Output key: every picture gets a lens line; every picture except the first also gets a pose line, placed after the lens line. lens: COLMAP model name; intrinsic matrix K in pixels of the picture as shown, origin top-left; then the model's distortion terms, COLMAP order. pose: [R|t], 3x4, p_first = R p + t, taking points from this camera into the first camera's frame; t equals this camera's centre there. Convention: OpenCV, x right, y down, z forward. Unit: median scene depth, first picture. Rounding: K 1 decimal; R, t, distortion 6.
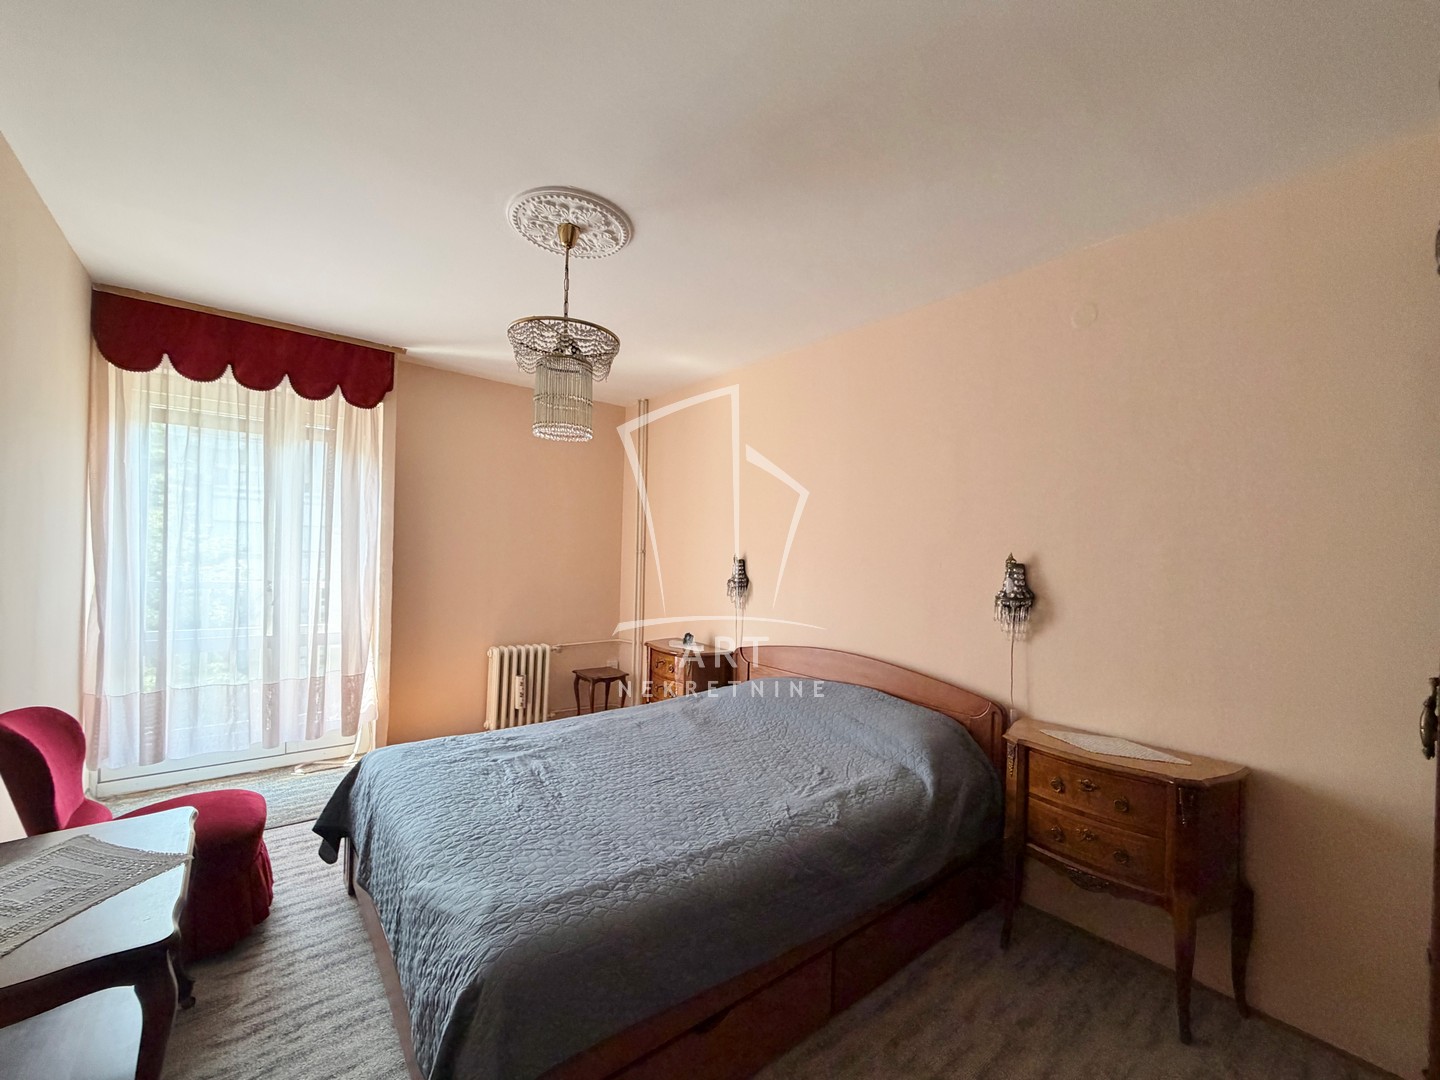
lens RADIAL K [[570.4, 0, 720.0], [0, 570.4, 540.0], [0, 0, 1]] dist [0.003151, -0.000137]
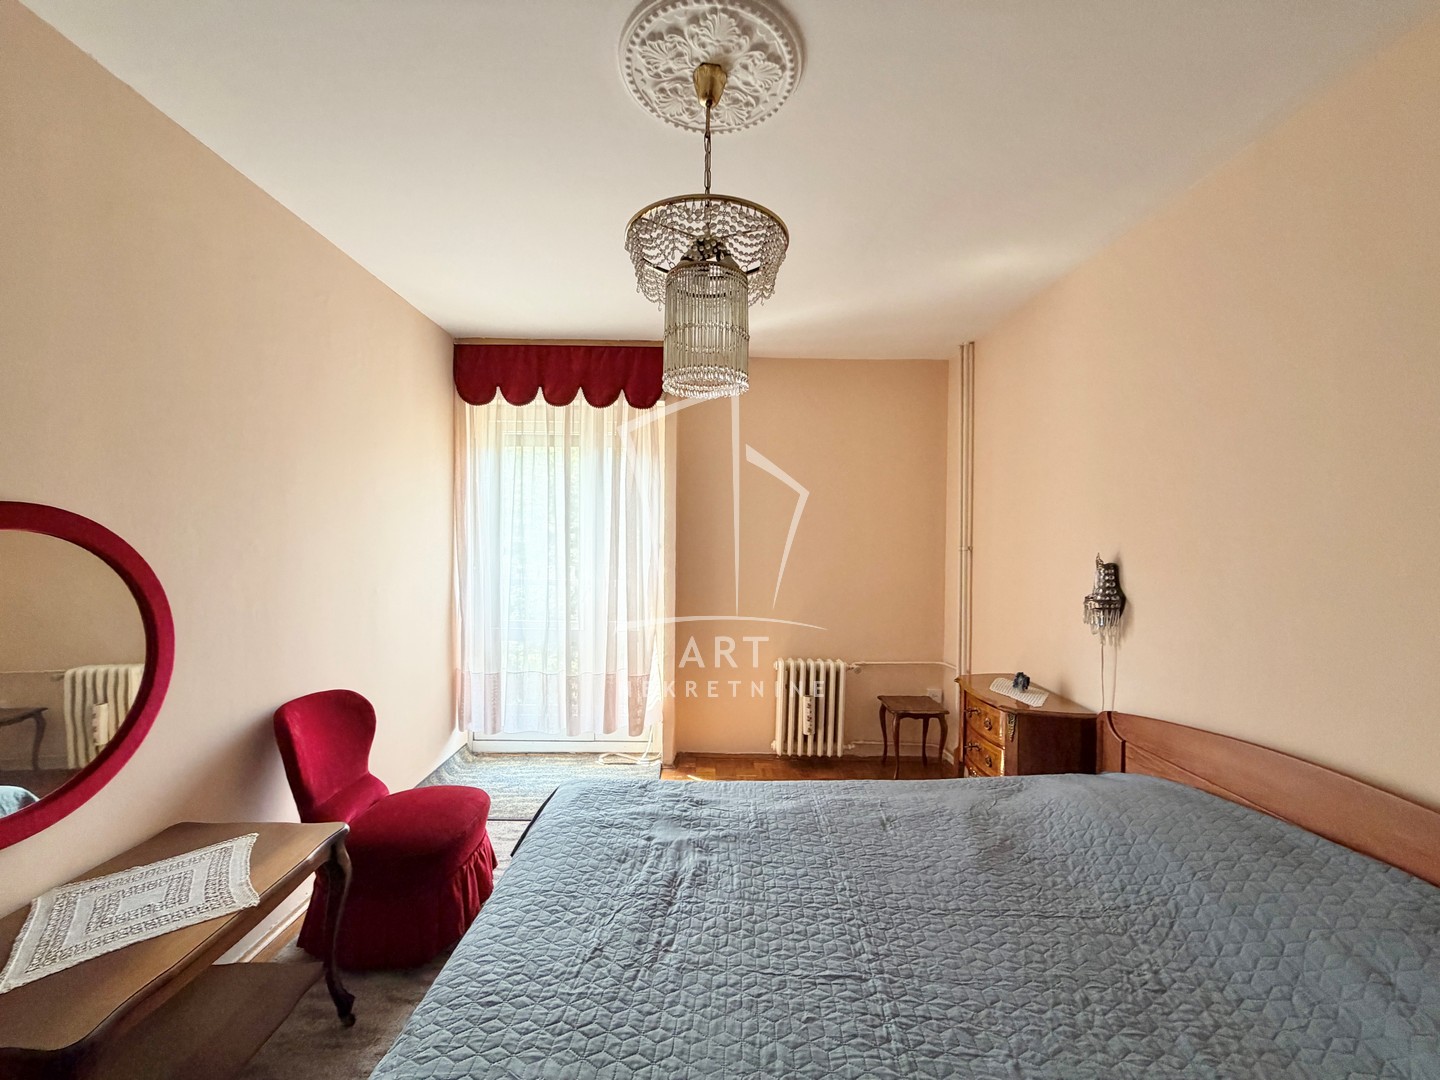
lens RADIAL K [[570.4, 0, 720.0], [0, 570.4, 540.0], [0, 0, 1]] dist [0.003151, -0.000137]
pose [[0.786130, -0.015756, -0.617860, 0.097043], [0.025855, 0.999638, 0.007404, -0.006582], [0.617520, -0.021795, 0.786253, 0.310433]]
